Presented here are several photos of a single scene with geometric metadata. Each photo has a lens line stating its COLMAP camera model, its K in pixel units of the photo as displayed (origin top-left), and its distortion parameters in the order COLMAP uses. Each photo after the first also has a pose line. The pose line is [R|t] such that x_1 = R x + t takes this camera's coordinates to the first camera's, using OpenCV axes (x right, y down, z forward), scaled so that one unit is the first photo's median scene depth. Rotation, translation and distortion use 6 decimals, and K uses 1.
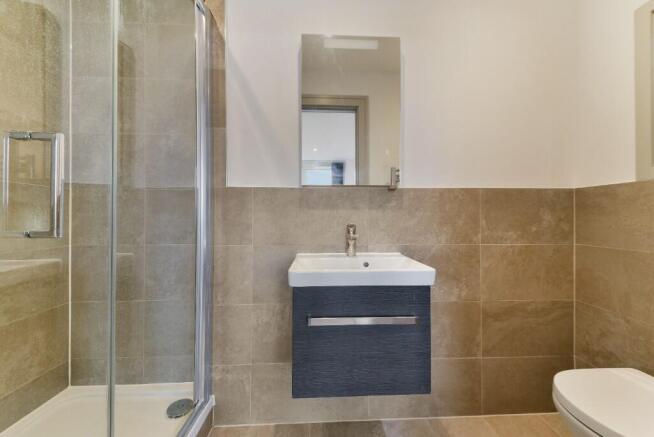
lens RADIAL K [[224.8, 0, 327.0], [0, 224.8, 218.5], [0, 0, 1]] dist [0.001238, -0.000024]
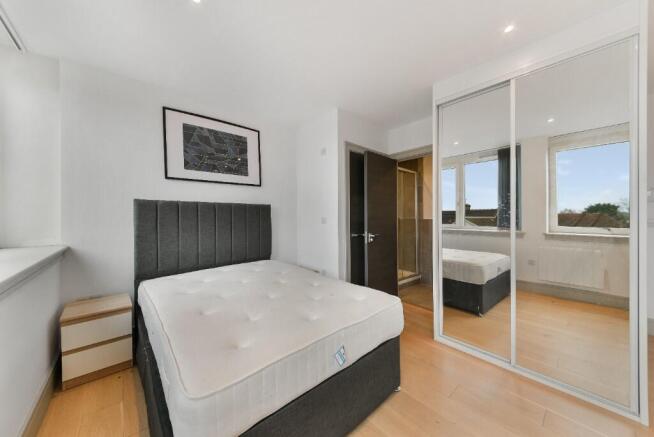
lens RADIAL K [[224.8, 0, 327.0], [0, 224.8, 218.5], [0, 0, 1]] dist [0.001238, -0.000024]
pose [[0.640682, 0.001169, -0.767806, 1.293387], [0.007884, 0.999936, 0.008101, -0.191381], [0.767766, -0.011244, 0.640631, -2.431764]]
